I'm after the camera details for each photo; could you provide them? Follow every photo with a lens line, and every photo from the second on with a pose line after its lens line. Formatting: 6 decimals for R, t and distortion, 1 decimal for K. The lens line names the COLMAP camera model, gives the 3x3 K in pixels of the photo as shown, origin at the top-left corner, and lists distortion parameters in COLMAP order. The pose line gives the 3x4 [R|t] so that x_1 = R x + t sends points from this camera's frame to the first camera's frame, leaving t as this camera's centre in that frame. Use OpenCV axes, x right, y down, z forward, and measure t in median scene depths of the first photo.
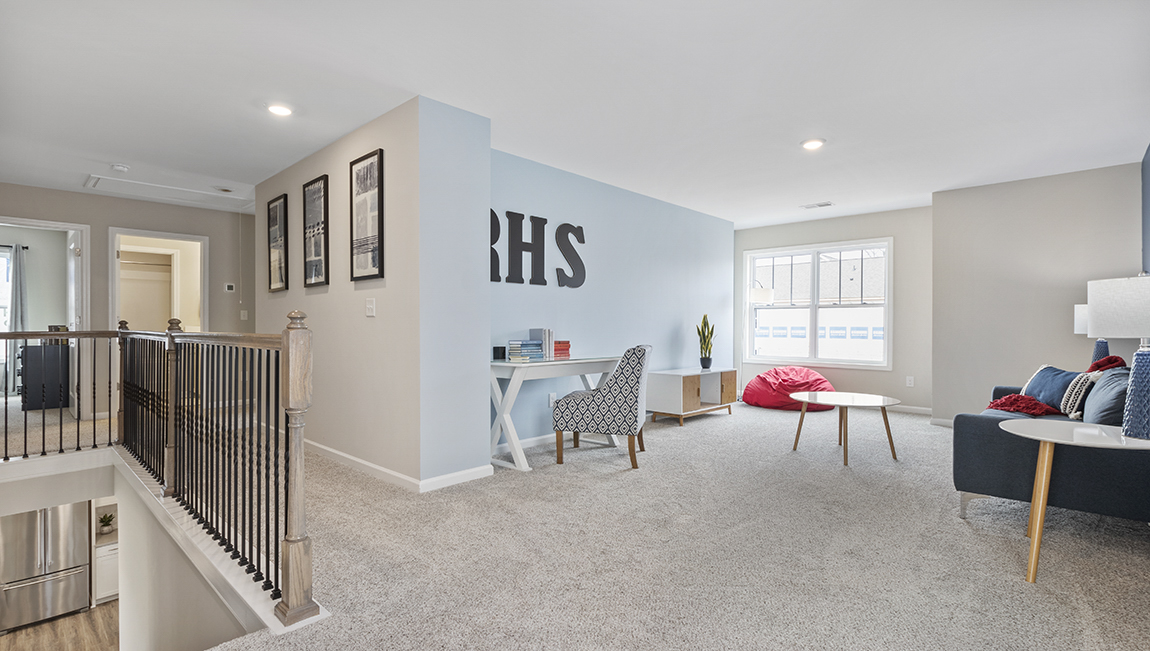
lens RADIAL K [[530.8, 0, 574.5], [0, 530.8, 326.4], [0, 0, 1]] dist [-0.002130, -0.000302]
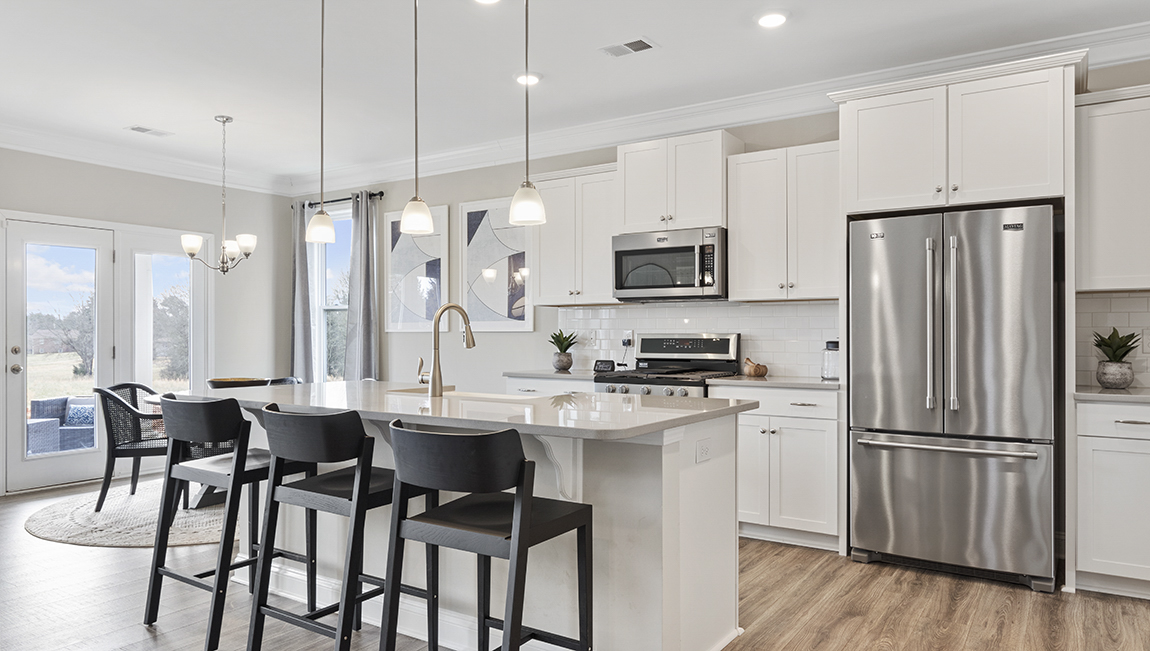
lens RADIAL K [[758.4, 0, 573.6], [0, 758.4, 326.5], [0, 0, 1]] dist [-0.002724, -0.001129]
pose [[0.168779, -0.003799, -0.985647, -0.548334], [-0.003807, 0.999983, -0.004507, 0.400035], [0.985647, 0.004513, 0.168761, 0.673915]]
